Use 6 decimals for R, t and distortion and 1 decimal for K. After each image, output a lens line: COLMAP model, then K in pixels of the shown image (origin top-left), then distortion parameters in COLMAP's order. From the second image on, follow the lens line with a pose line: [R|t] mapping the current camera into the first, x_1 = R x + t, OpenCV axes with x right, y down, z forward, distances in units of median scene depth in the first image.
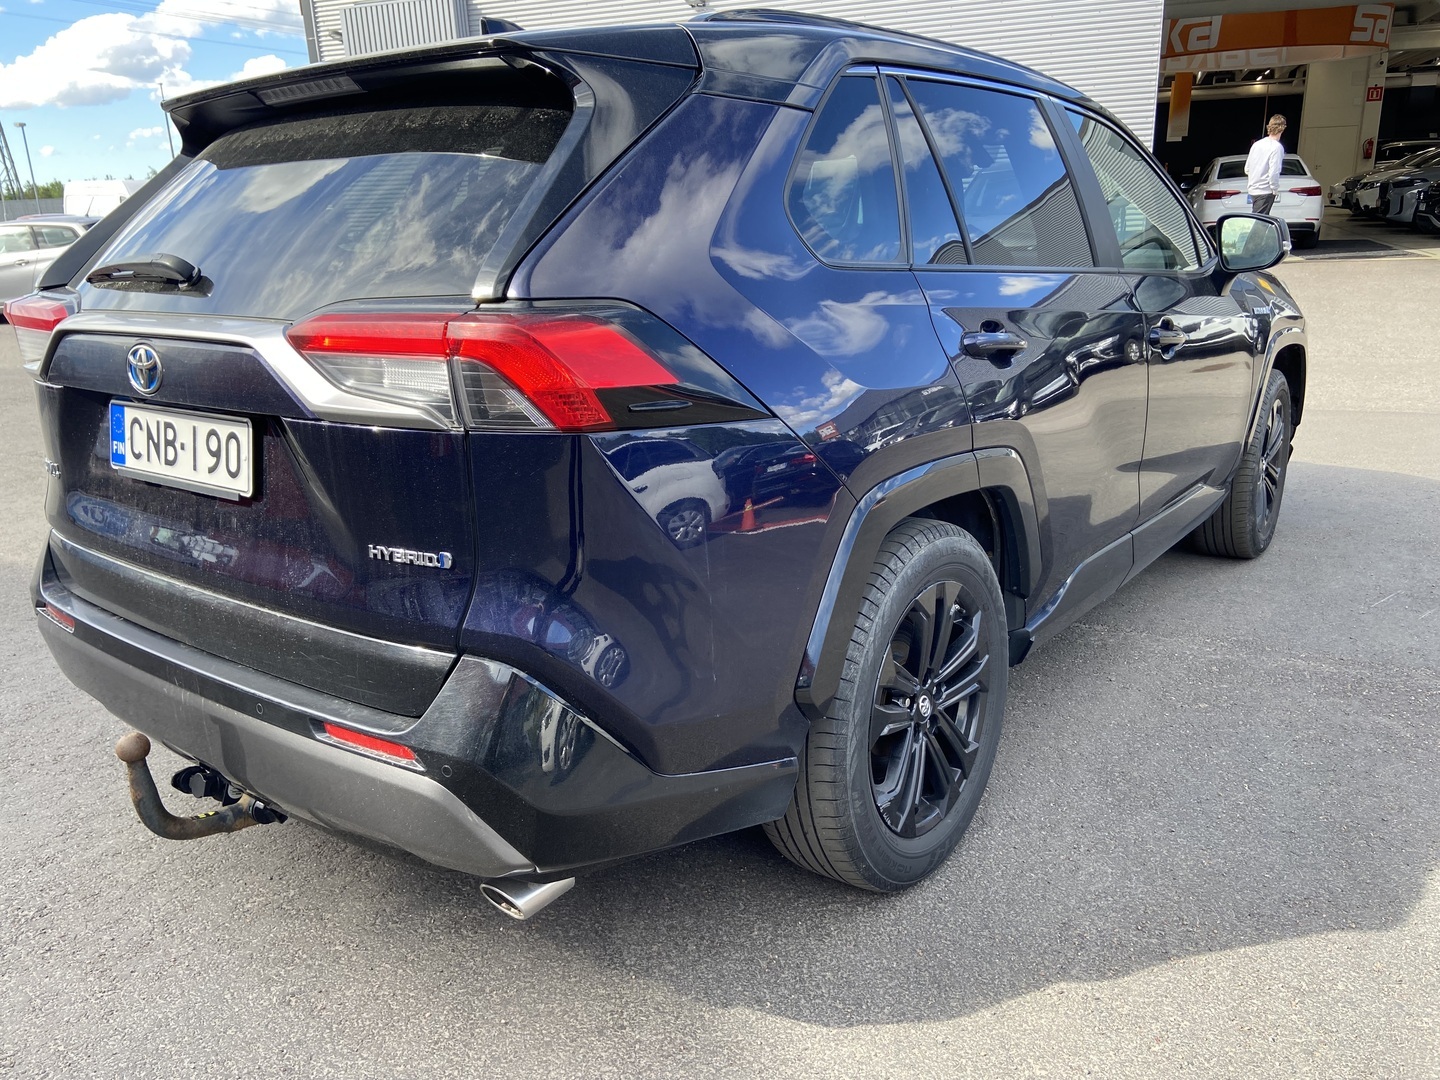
lens RADIAL K [[1132.7, 0, 720.0], [0, 1132.7, 540.0], [0, 0, 1]] dist [0.110494, -0.127787]
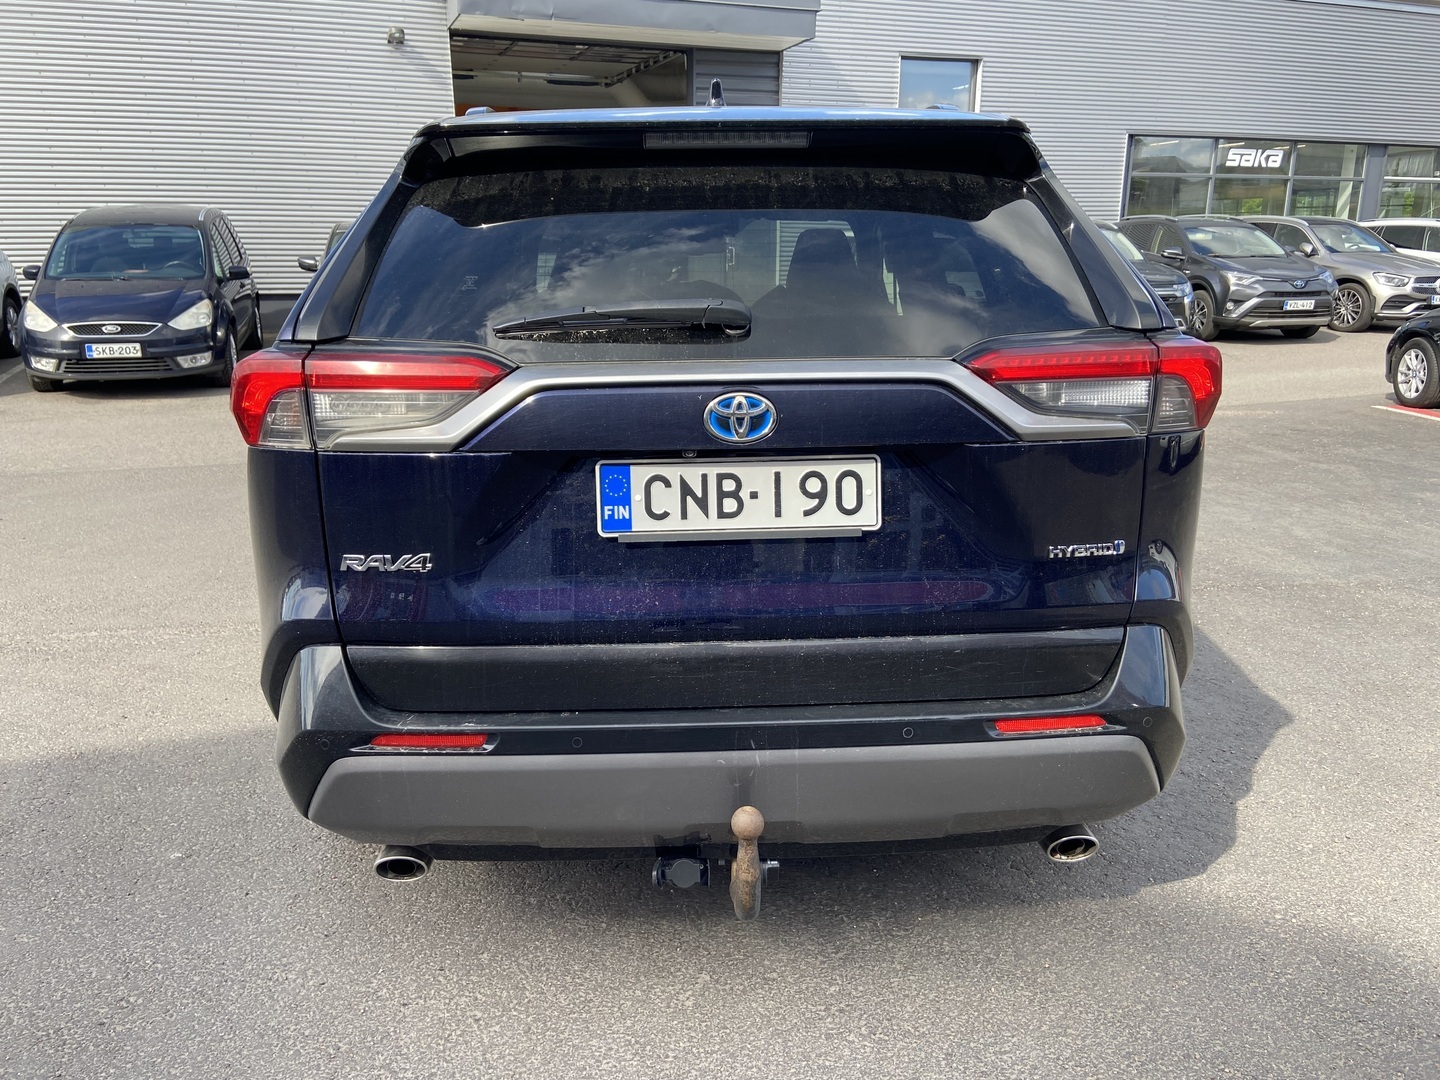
lens RADIAL K [[1132.7, 0, 720.0], [0, 1132.7, 540.0], [0, 0, 1]] dist [0.110494, -0.127787]
pose [[0.749600, -0.126463, 0.649697, -1.141992], [0.163081, 0.986605, 0.003884, -0.053501], [-0.641486, 0.103042, 0.760183, 0.303036]]
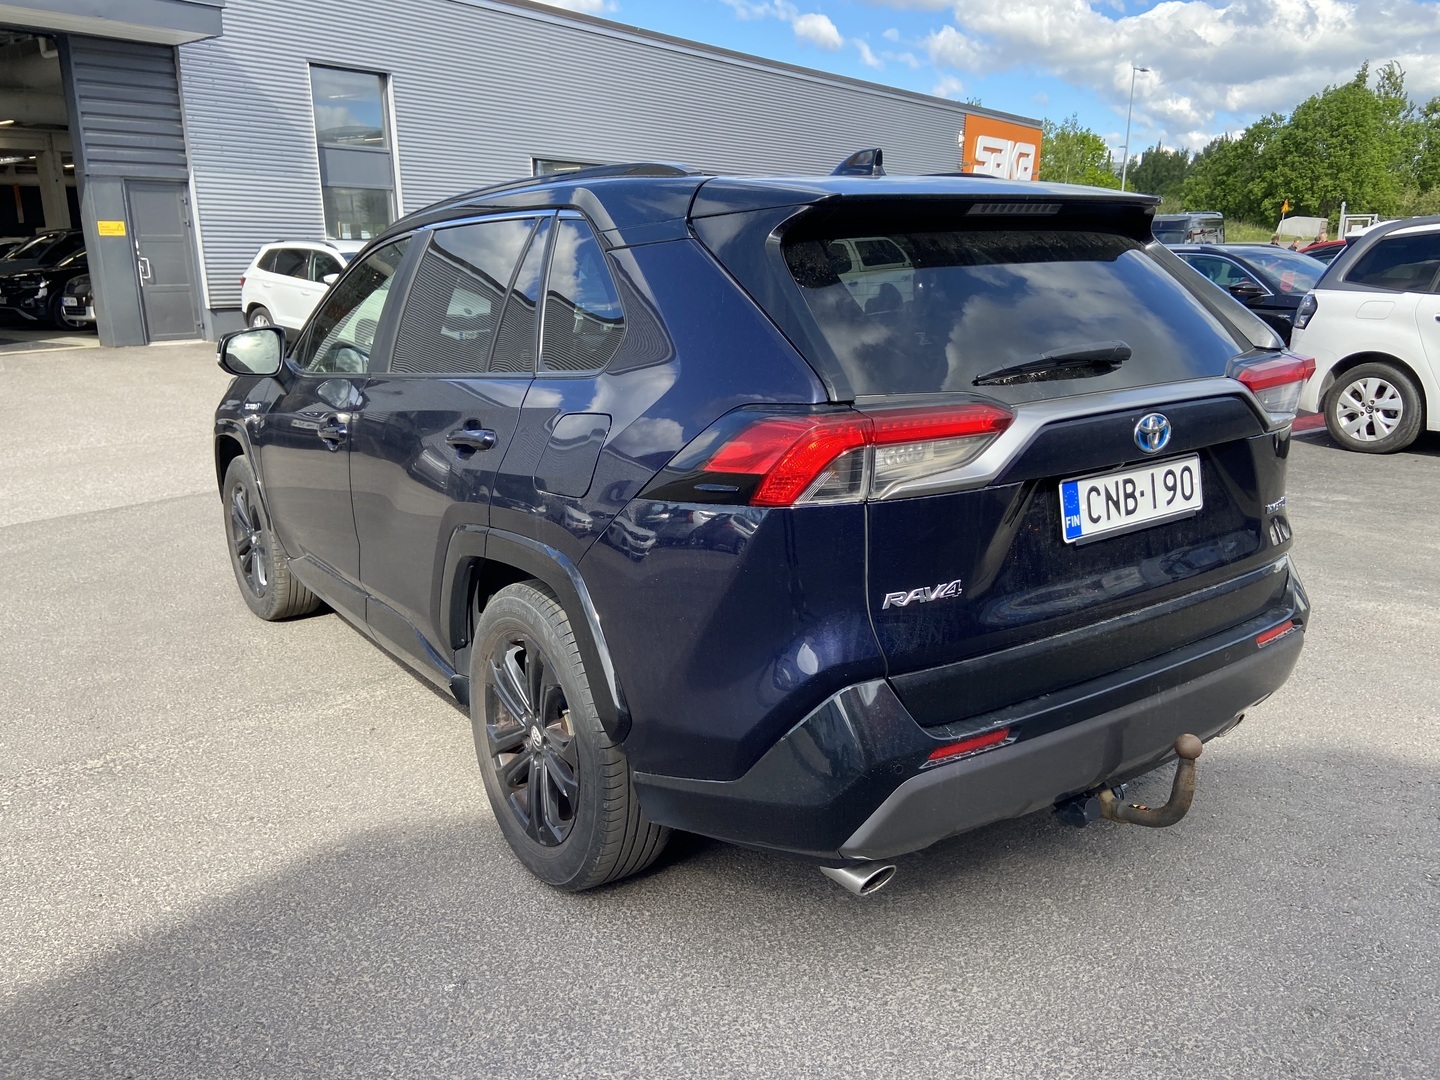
lens RADIAL K [[1132.7, 0, 720.0], [0, 1132.7, 540.0], [0, 0, 1]] dist [0.110494, -0.127787]
pose [[0.268340, -0.199427, 0.942456, -1.789284], [0.274913, 0.953505, 0.123491, -0.315808], [-0.923264, 0.225956, 0.310688, 1.073404]]
